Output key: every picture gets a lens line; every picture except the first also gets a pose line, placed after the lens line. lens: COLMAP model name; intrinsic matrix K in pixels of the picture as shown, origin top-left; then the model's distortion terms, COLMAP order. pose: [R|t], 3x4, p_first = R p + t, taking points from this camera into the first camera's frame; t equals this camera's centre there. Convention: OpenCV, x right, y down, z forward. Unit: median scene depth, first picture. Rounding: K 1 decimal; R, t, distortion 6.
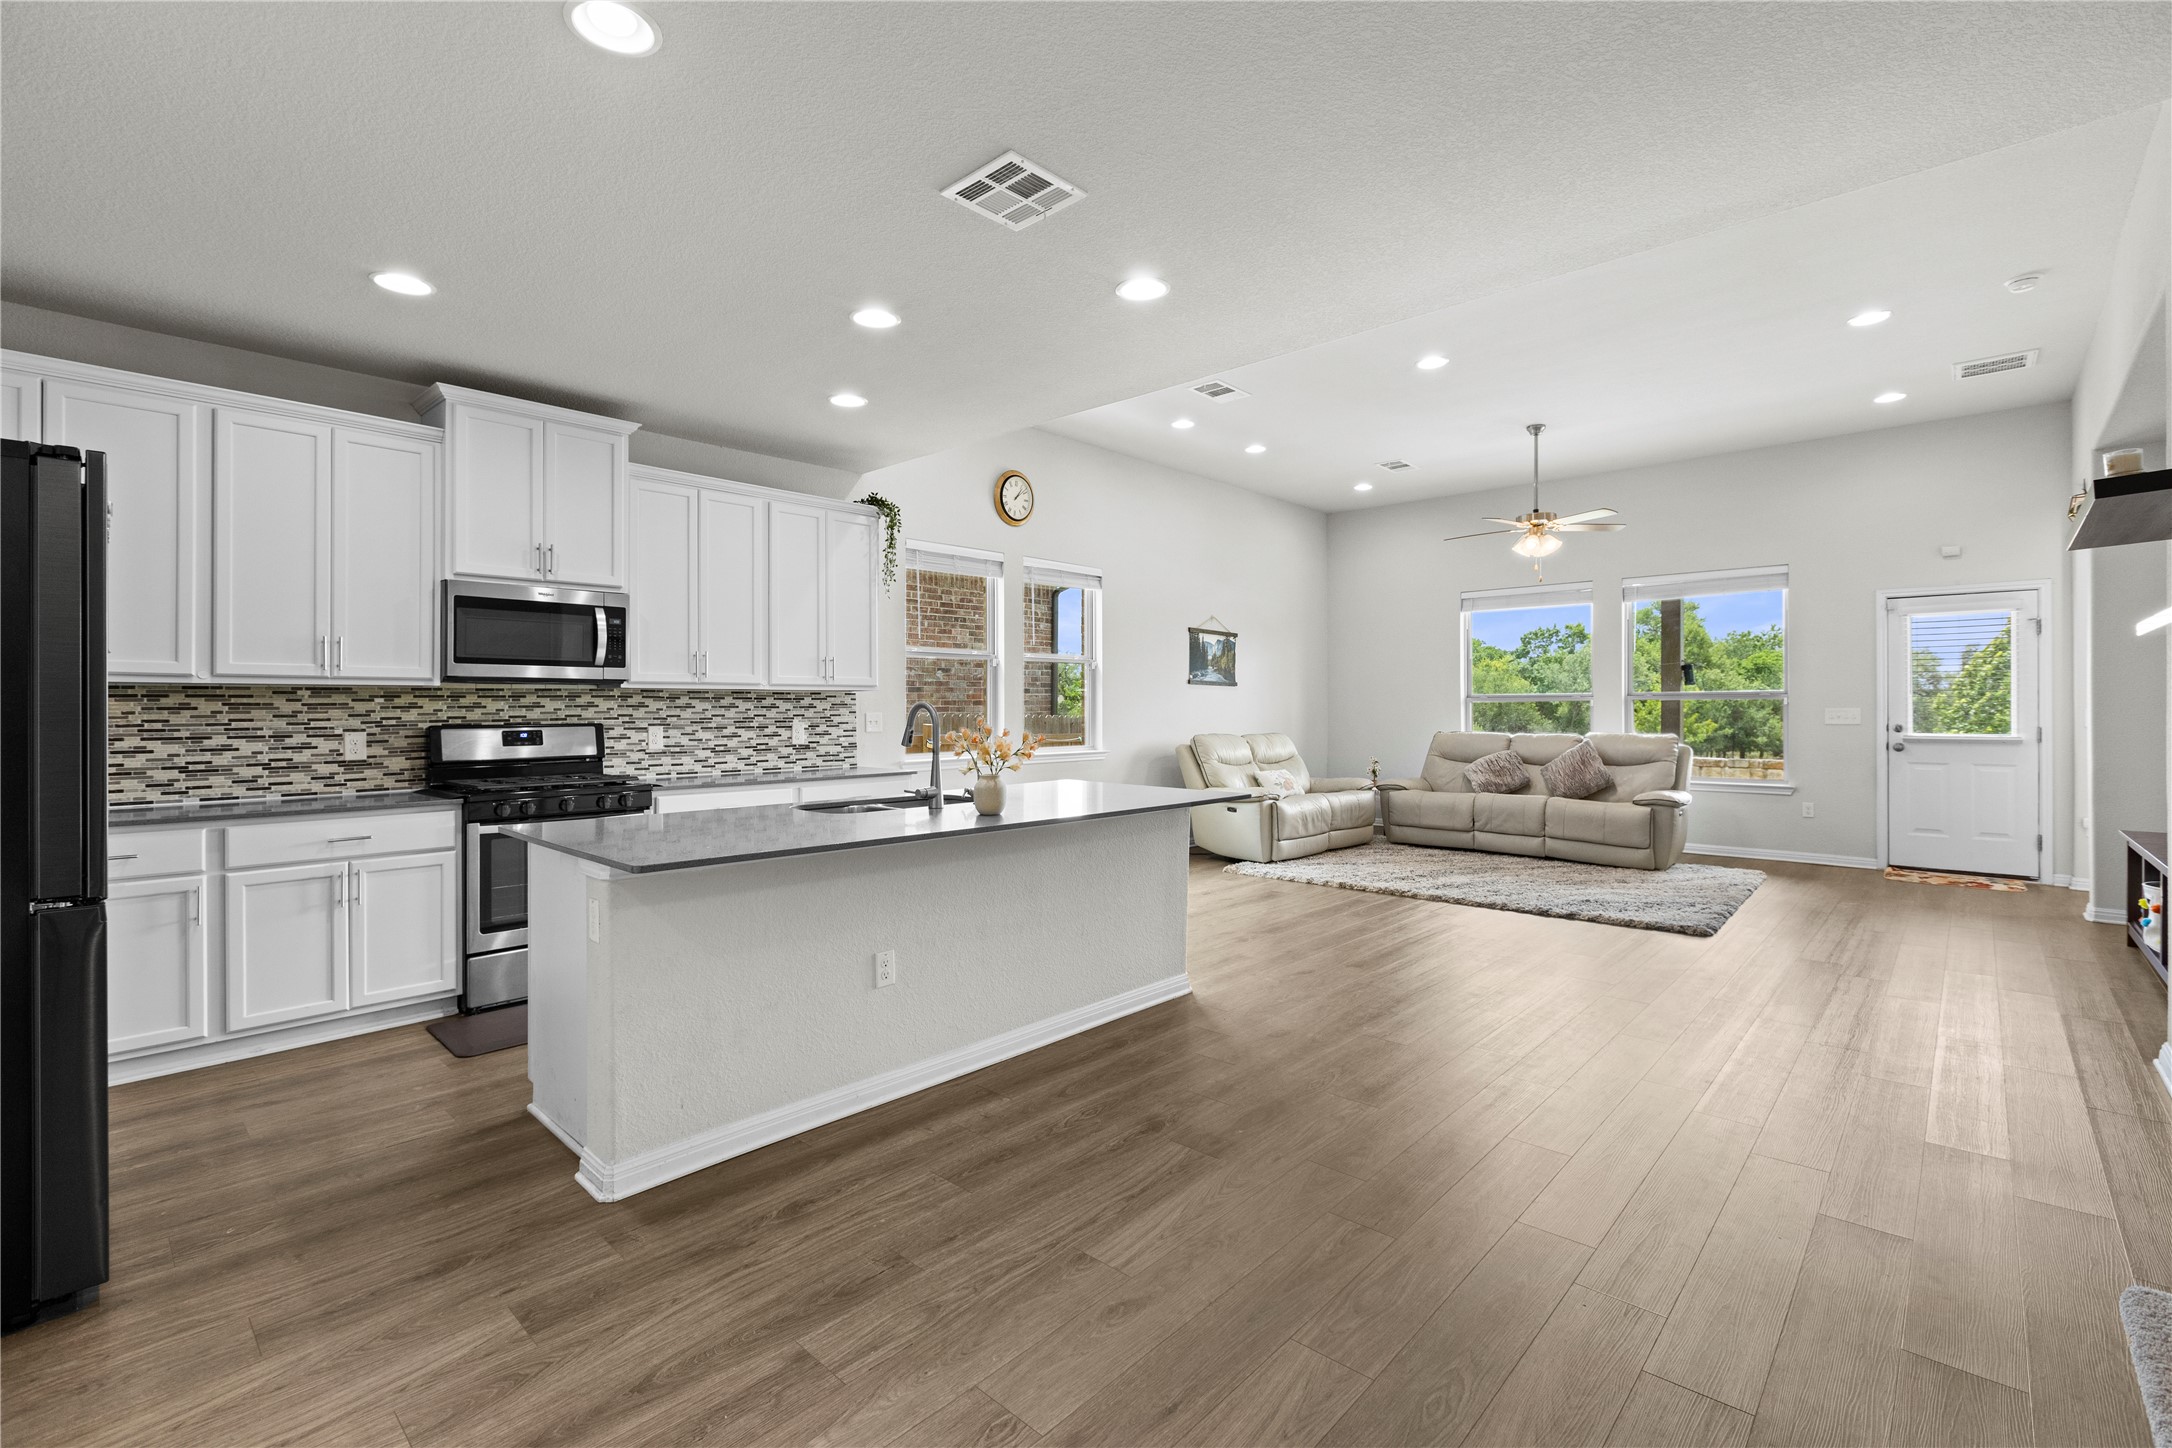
lens RADIAL K [[961.5, 0, 1070.4], [0, 961.5, 713.0], [0, 0, 1]] dist [-0.001086, -0.000100]
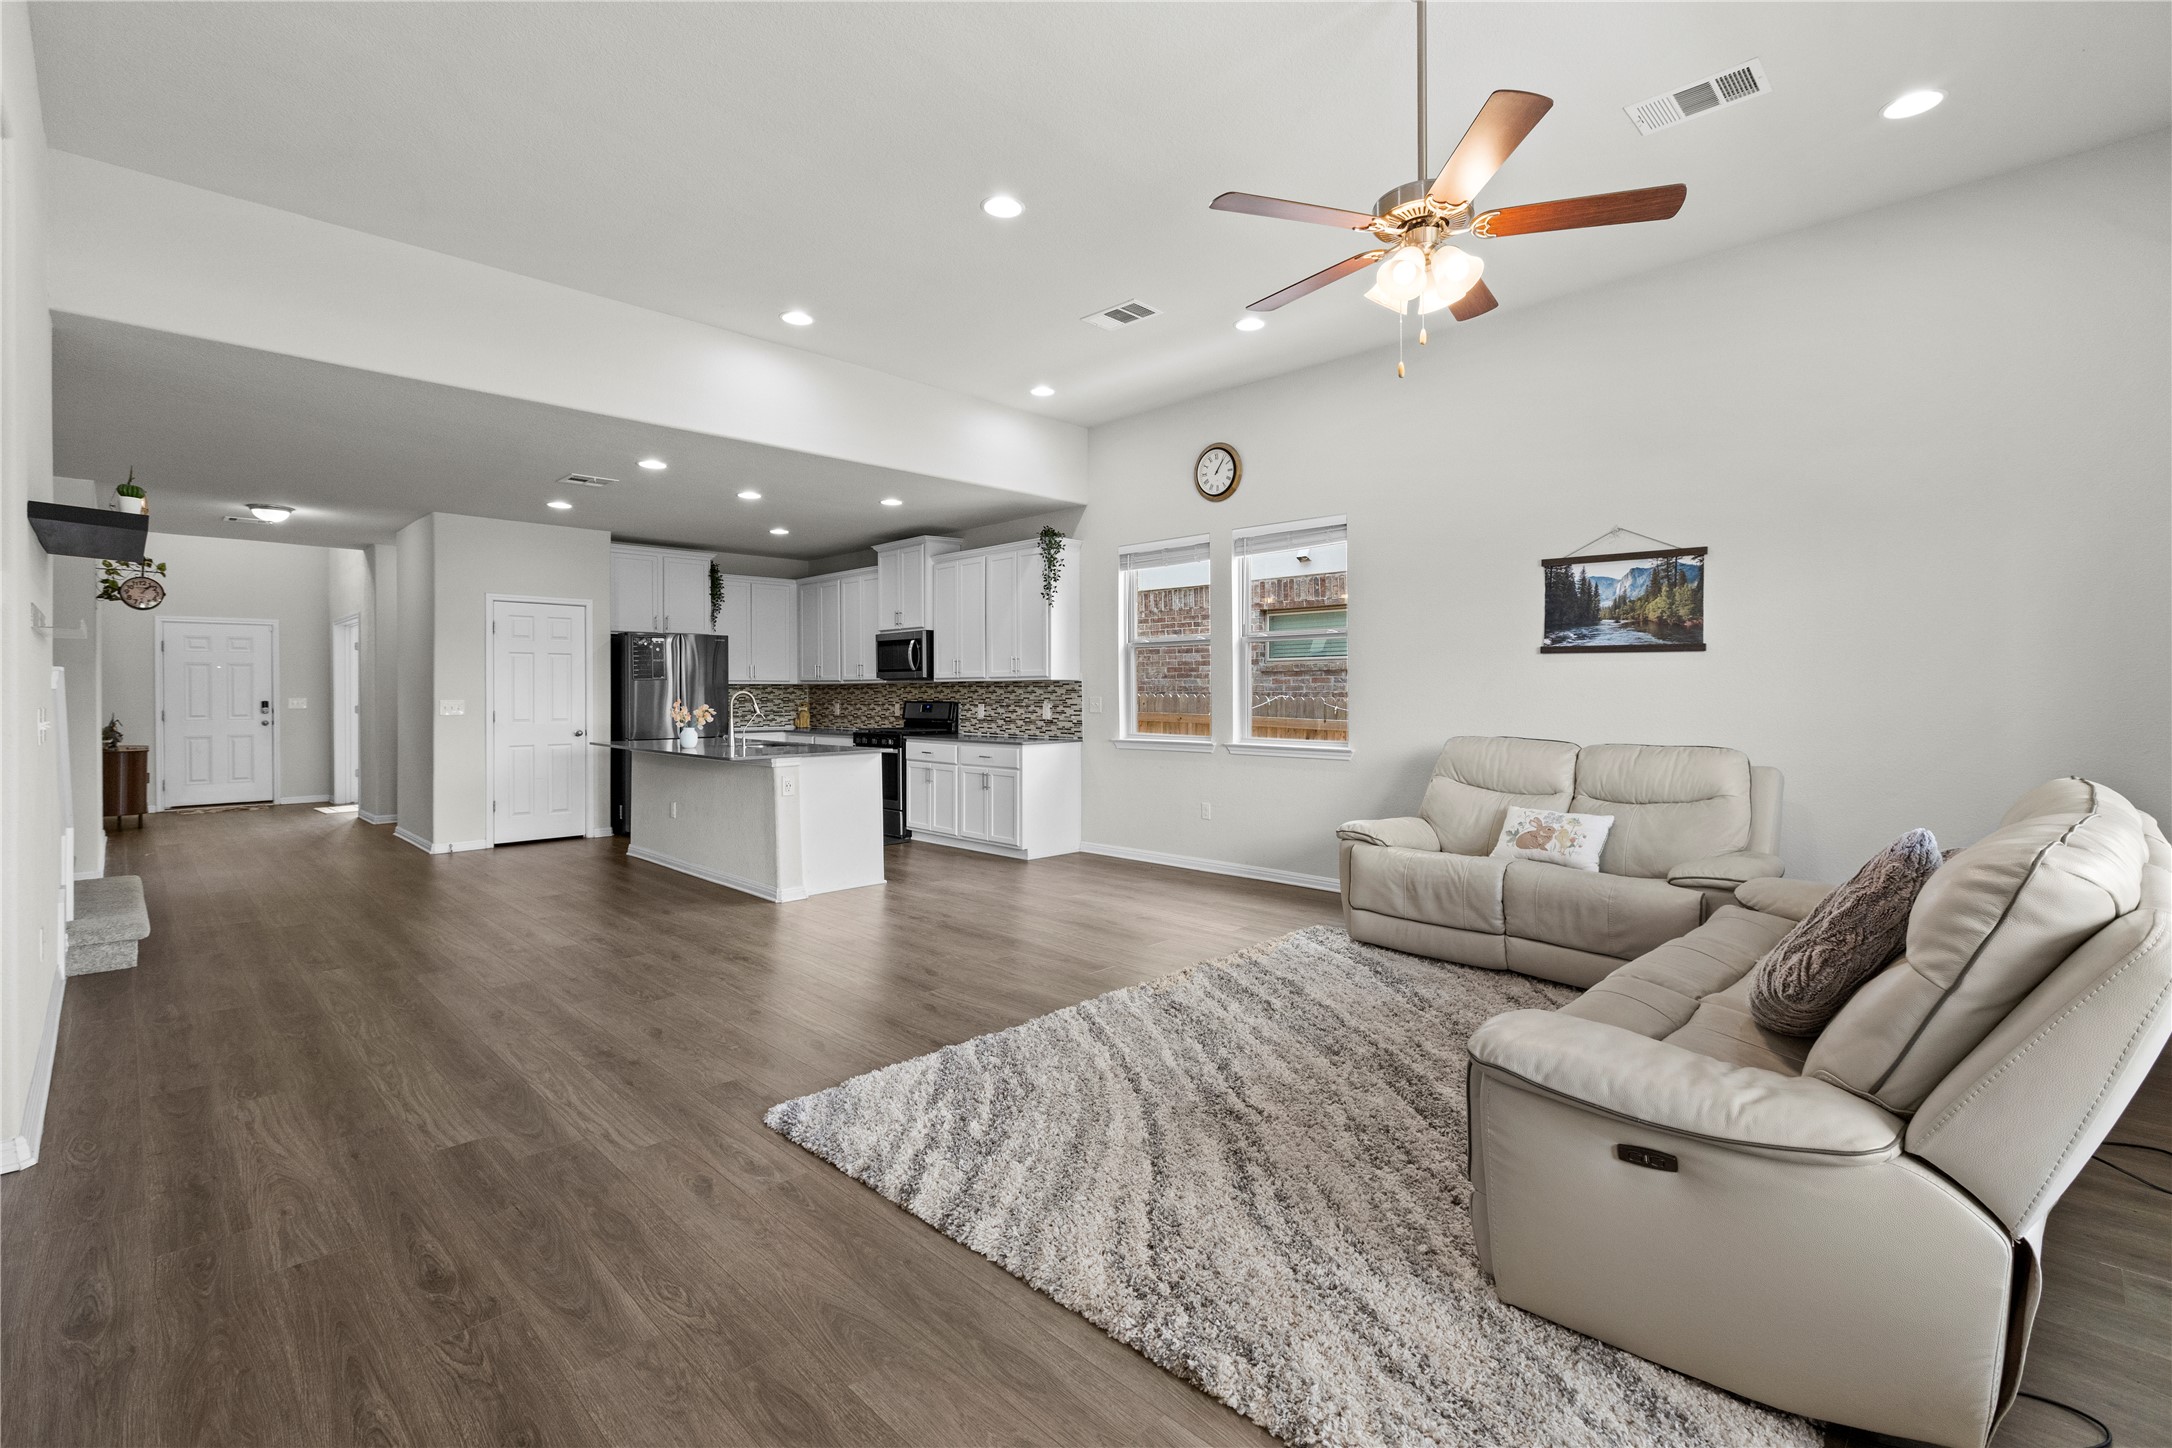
lens RADIAL K [[961.5, 0, 1094.0], [0, 961.5, 706.5], [0, 0, 1]] dist [-0.001086, -0.000100]
pose [[-0.016869, 0.017358, -0.999707, 0.876109], [-0.003344, 0.999843, 0.017417, -0.008099], [0.999852, 0.003637, -0.016808, 0.877332]]
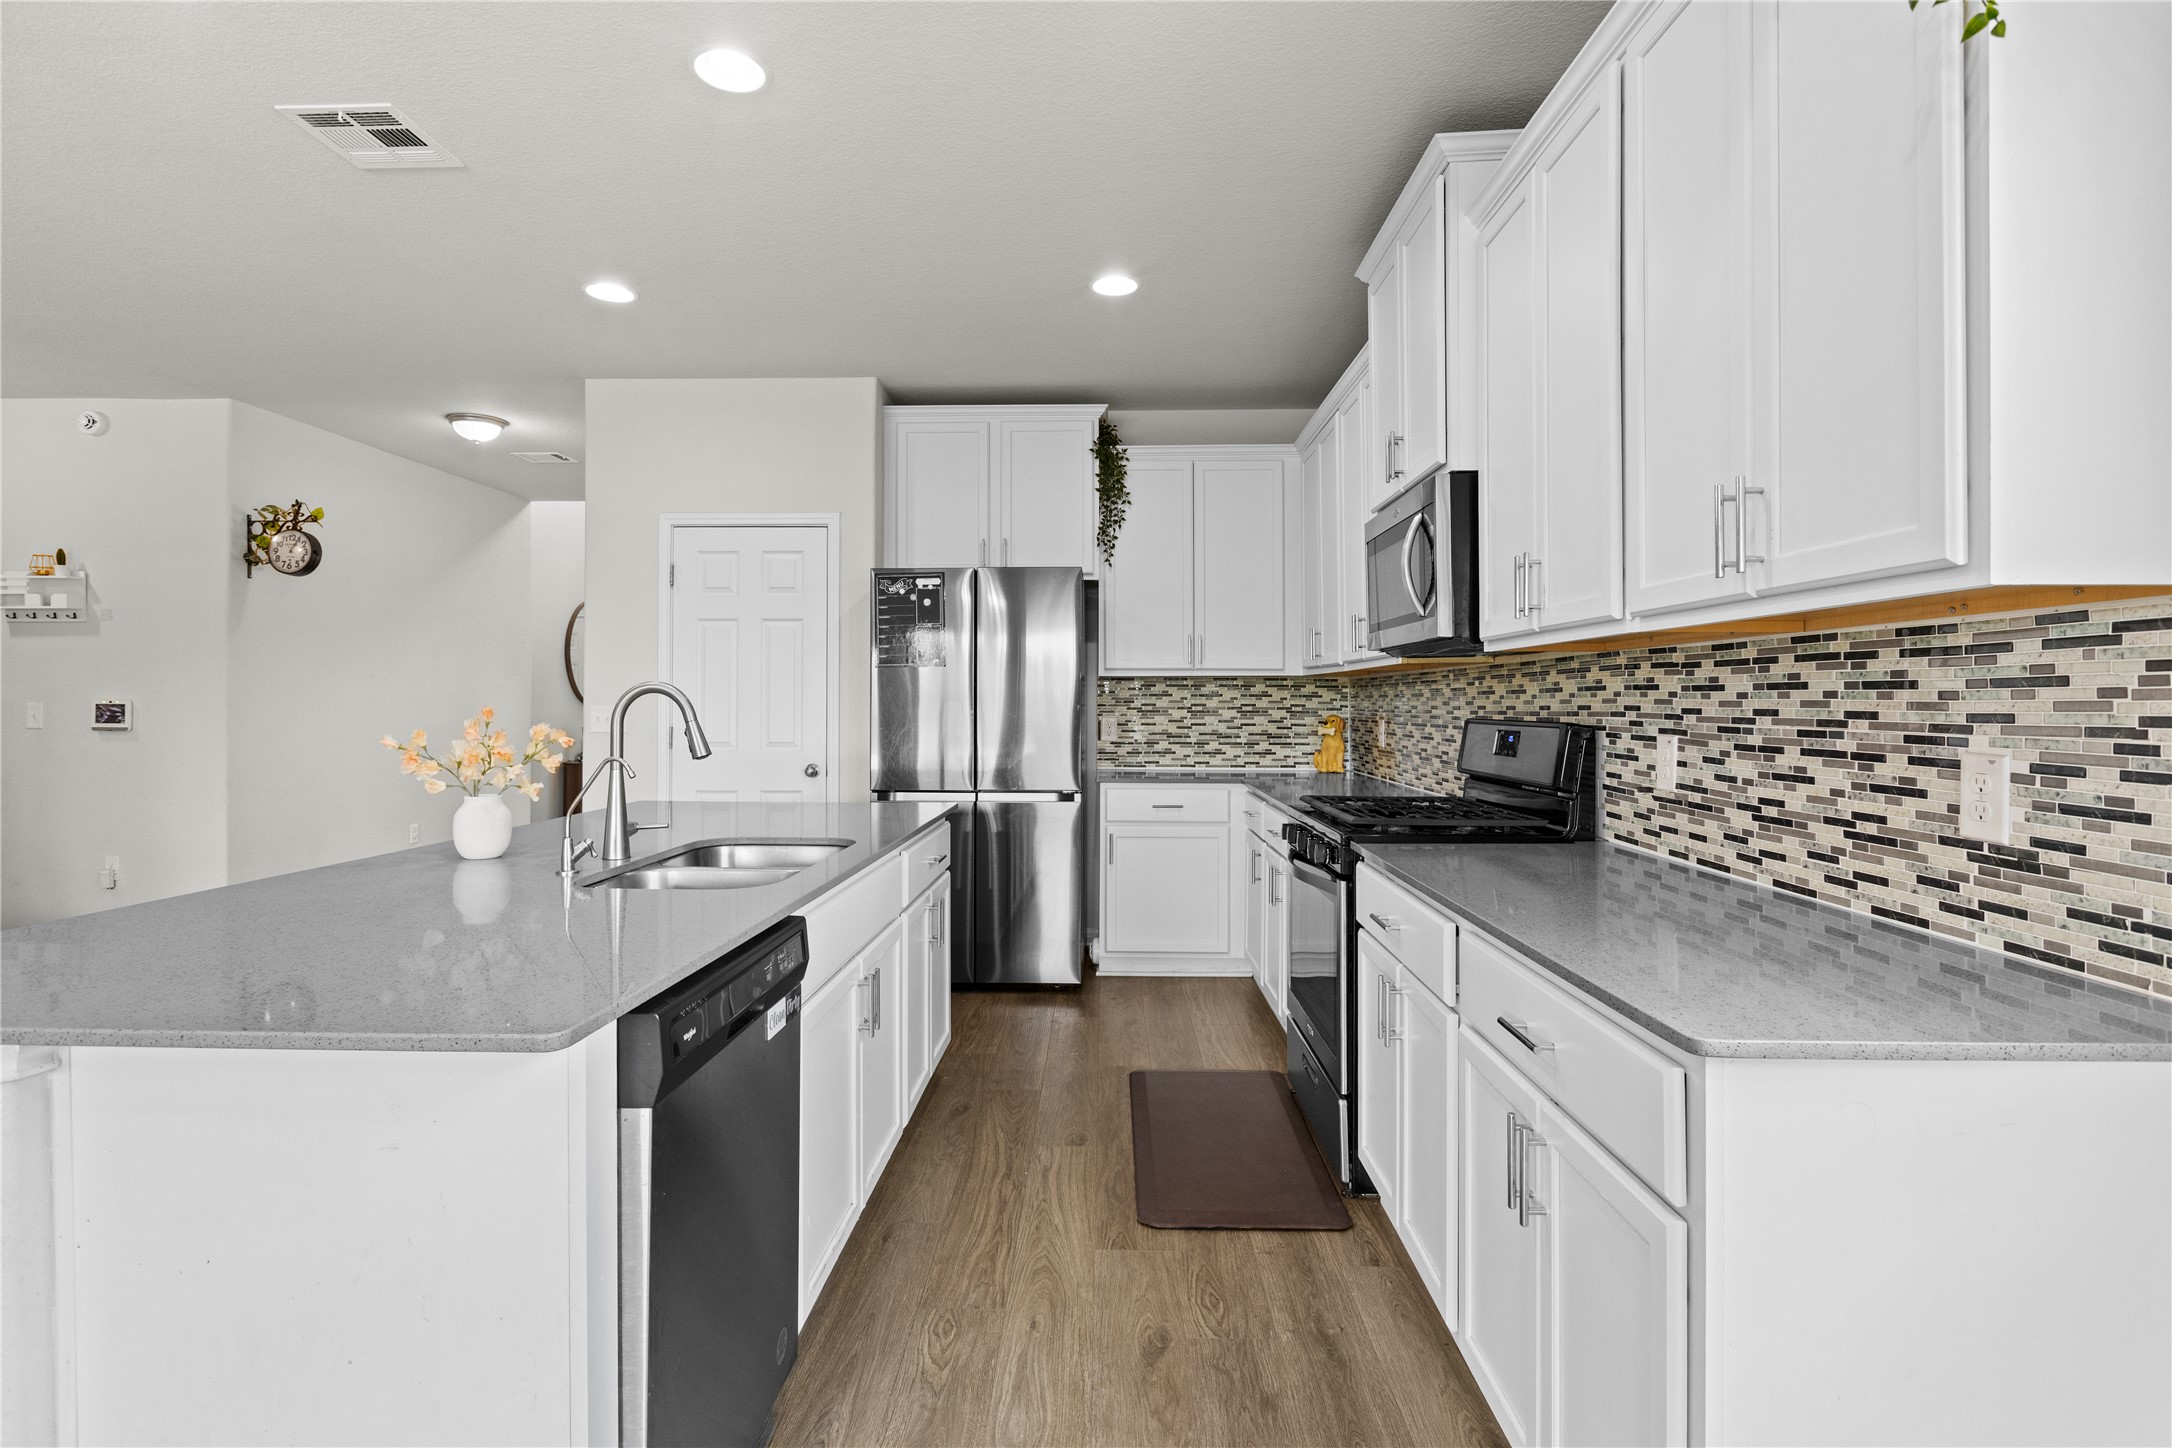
lens RADIAL K [[1040.7, 0, 1088.6], [0, 1040.7, 696.9], [0, 0, 1]] dist [-0.002366, -0.002250]
pose [[-0.744245, -0.001544, -0.667905, 0.038913], [-0.003694, 0.999992, 0.001804, -0.001918], [0.667896, 0.003810, -0.744244, 0.837438]]
